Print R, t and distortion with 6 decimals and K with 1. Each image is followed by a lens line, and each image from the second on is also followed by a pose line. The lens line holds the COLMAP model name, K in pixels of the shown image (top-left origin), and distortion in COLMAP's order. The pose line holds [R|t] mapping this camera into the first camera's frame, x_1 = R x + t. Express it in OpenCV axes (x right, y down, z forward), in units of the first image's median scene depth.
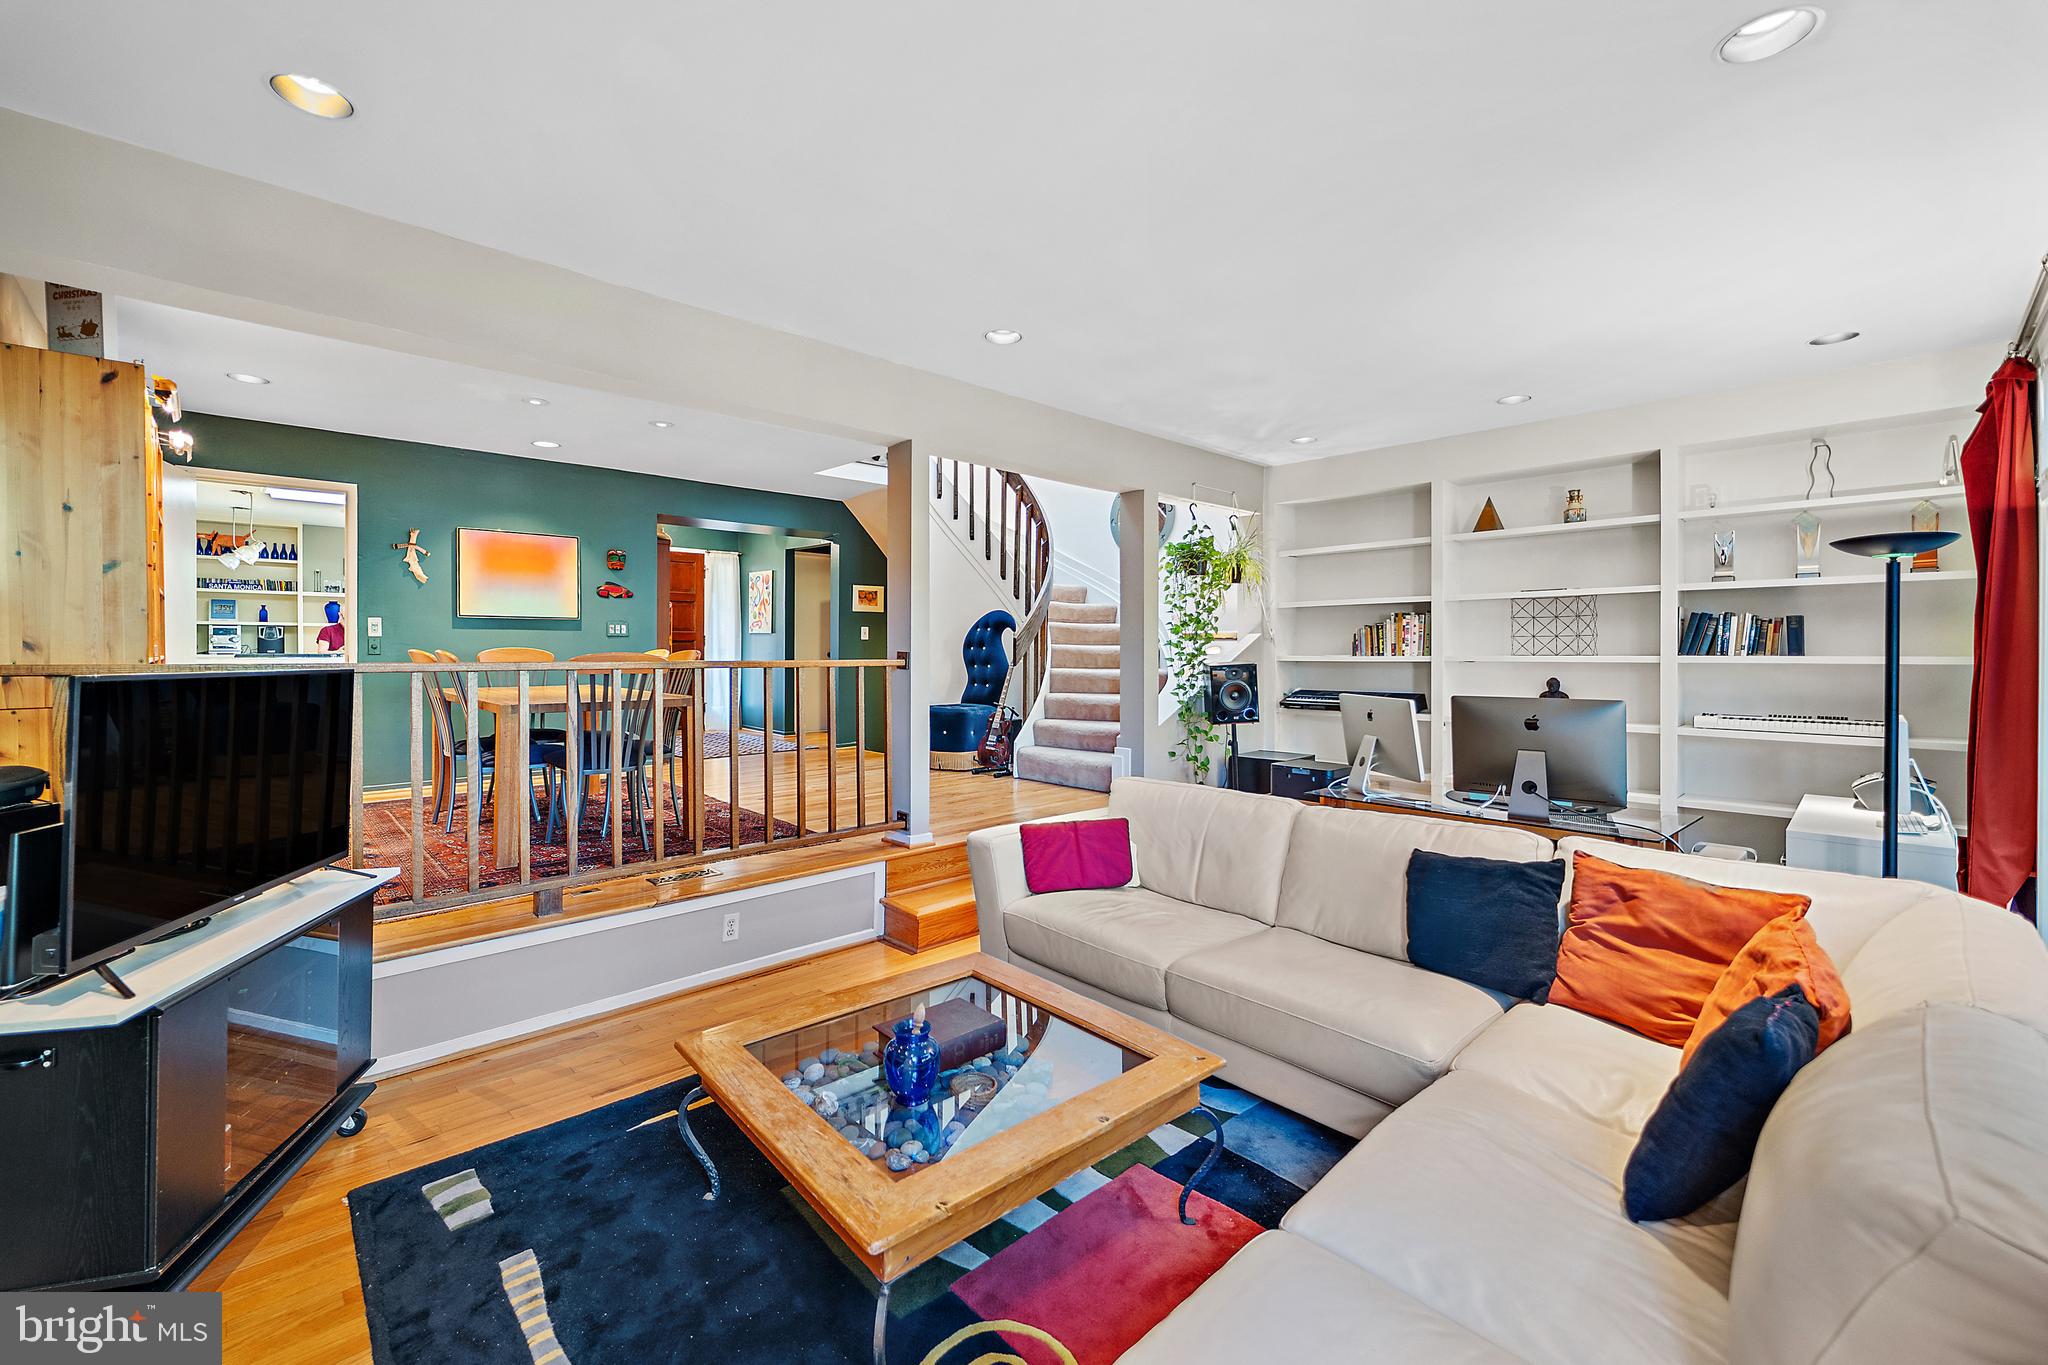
lens RADIAL K [[842.9, 0, 1021.9], [0, 842.9, 651.7], [0, 0, 1]] dist [0.000230, -0.000011]
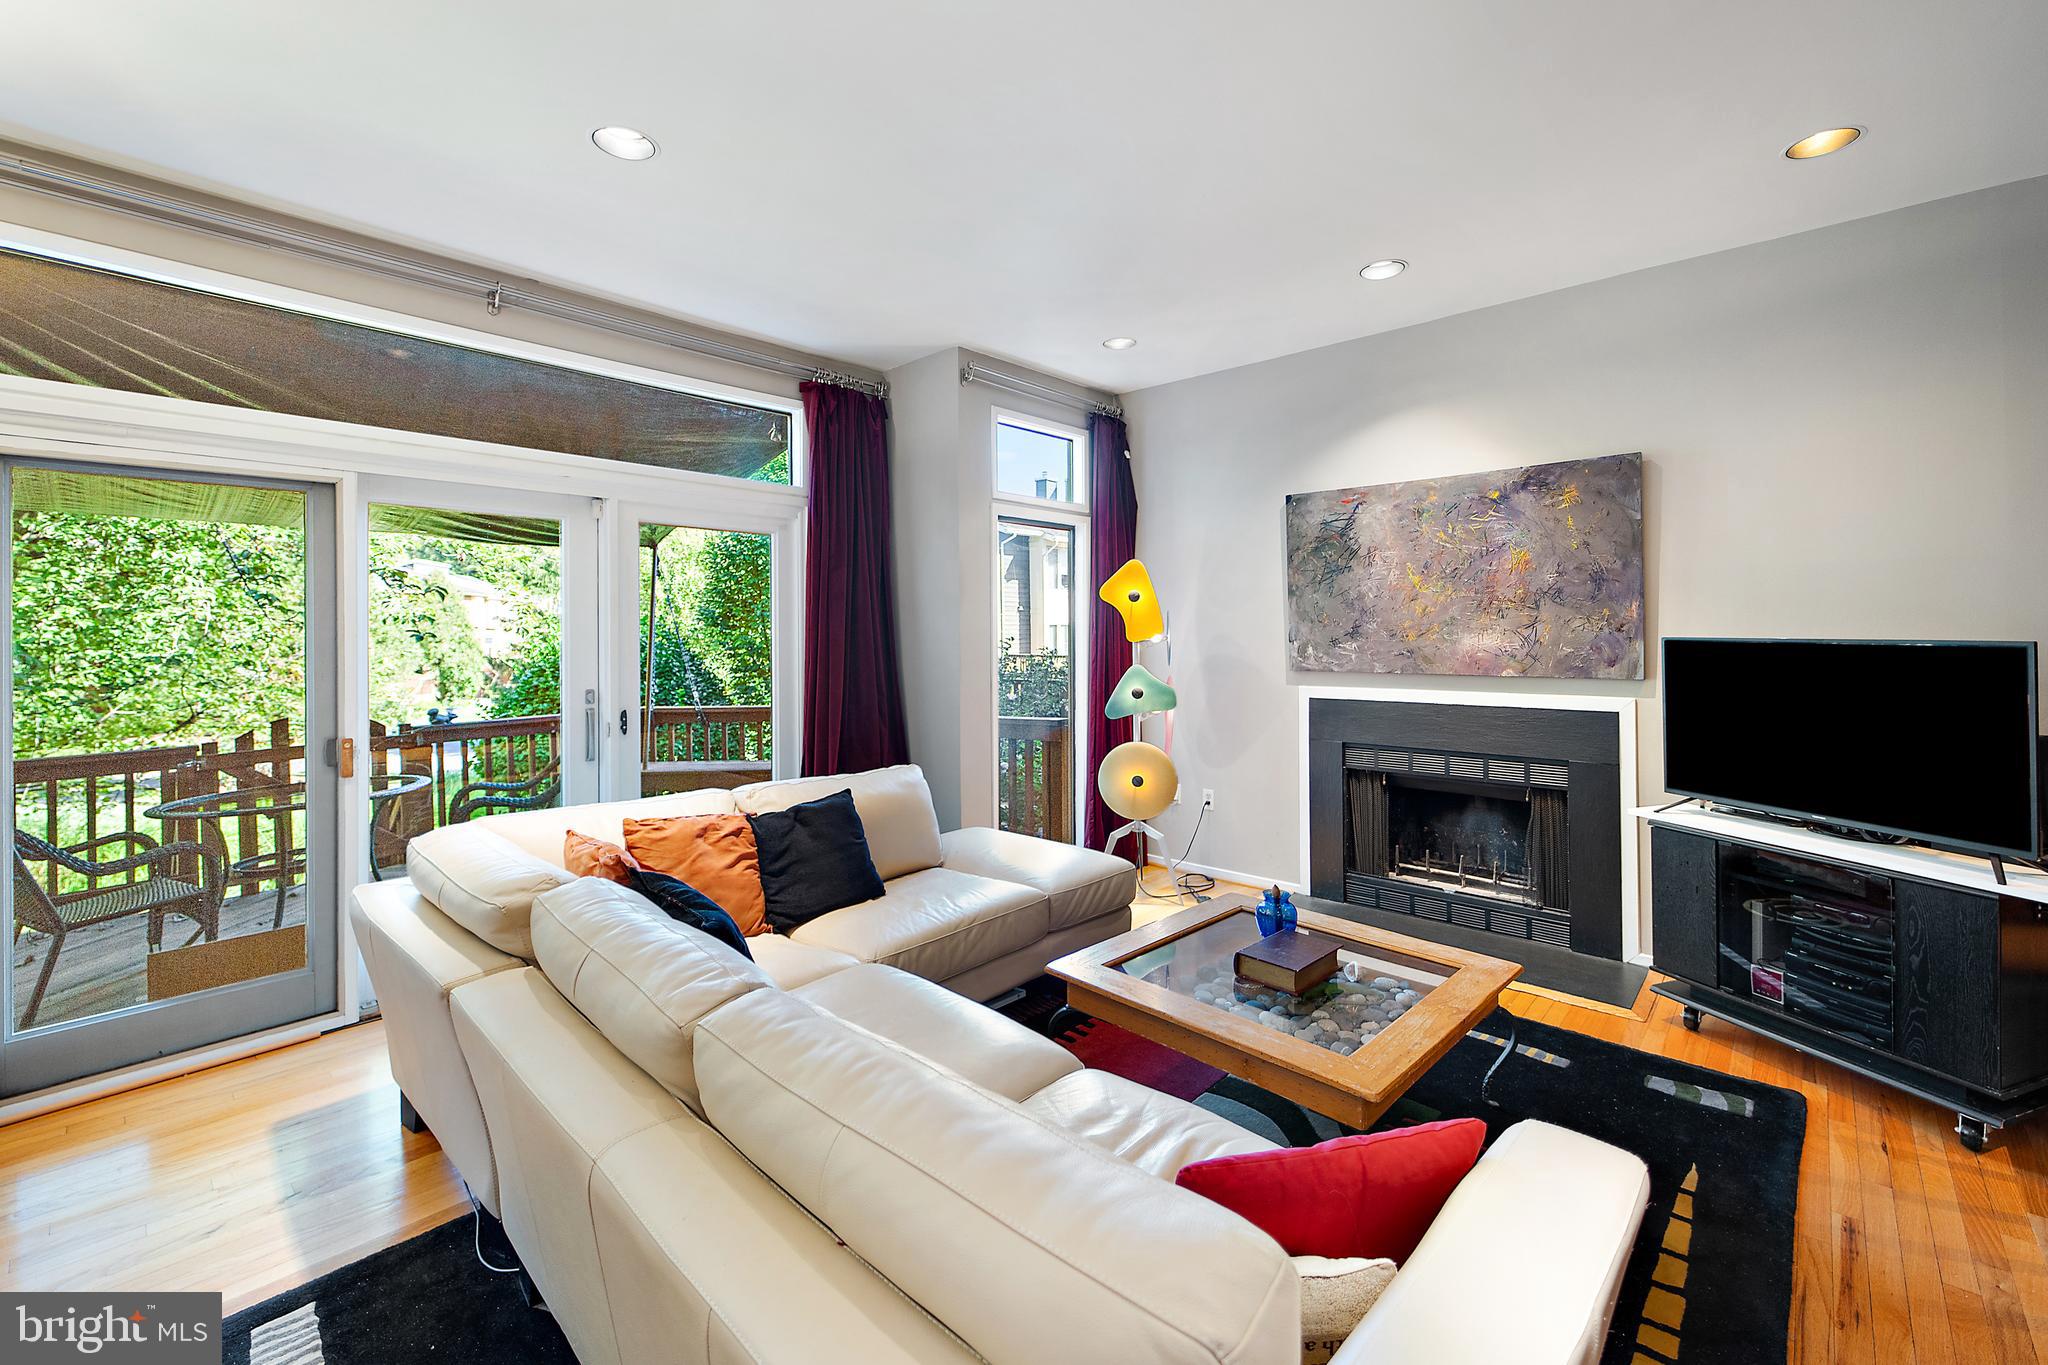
lens RADIAL K [[861.9, 0, 1042.1], [0, 861.9, 624.9], [0, 0, 1]] dist [0.000140, -0.000419]
pose [[-0.997146, 0.003541, -0.075410, 0.114721], [0.003990, 0.999975, -0.005806, 0.002123], [0.075388, -0.006090, -0.997136, 0.761744]]
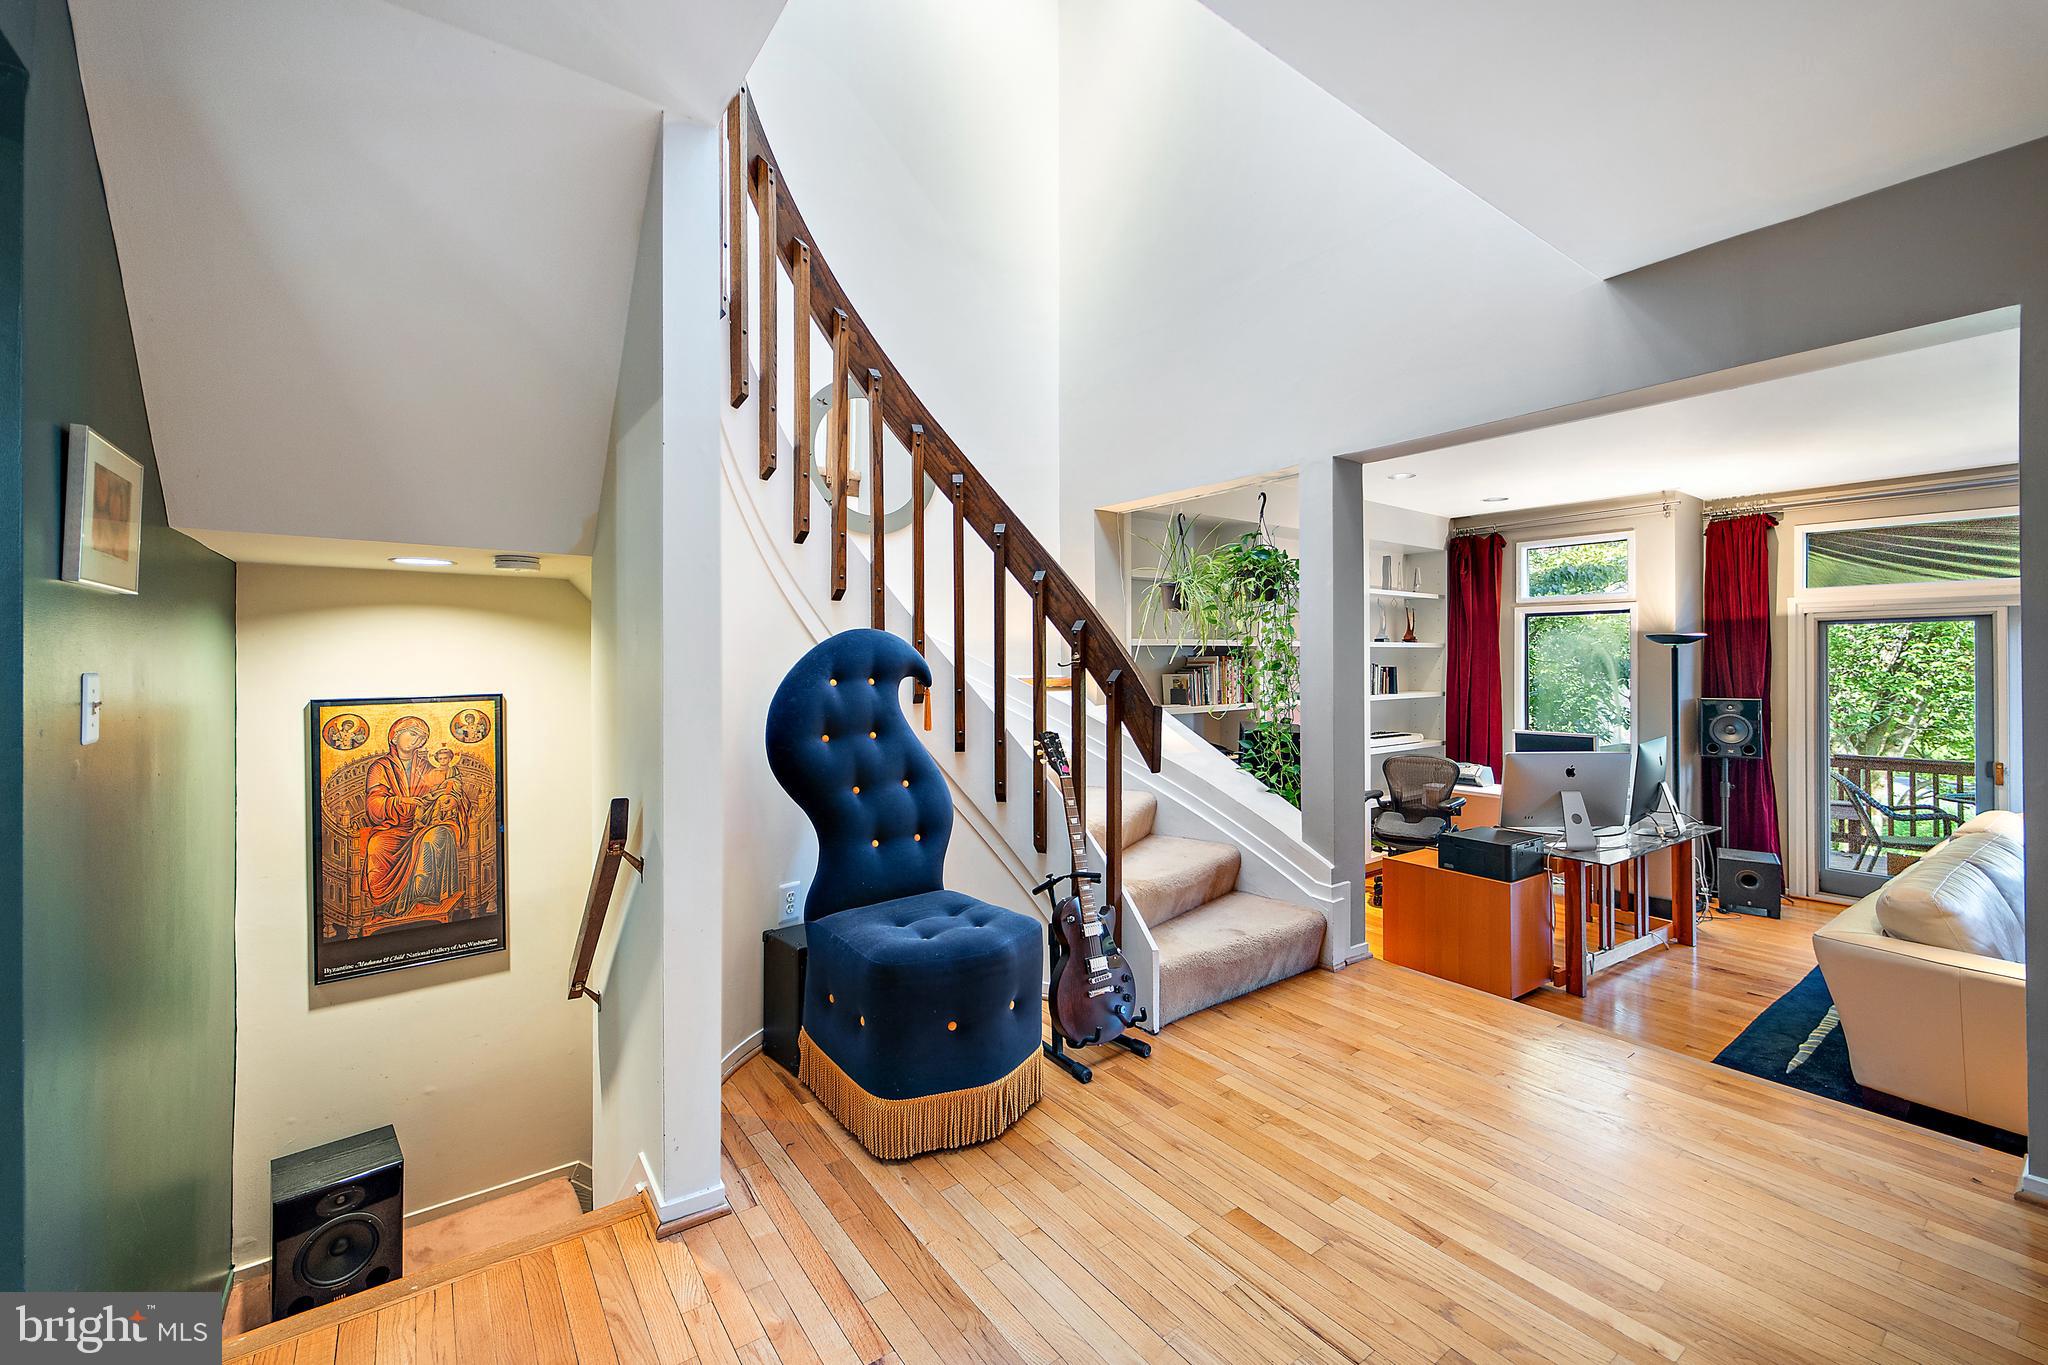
lens RADIAL K [[842.9, 0, 1021.9], [0, 842.9, 651.7], [0, 0, 1]] dist [0.000230, -0.000011]
pose [[0.127187, 0.009494, 0.991833, -0.473941], [0.004306, 0.999939, -0.010124, -0.042308], [-0.991869, 0.005558, 0.127138, 1.089668]]
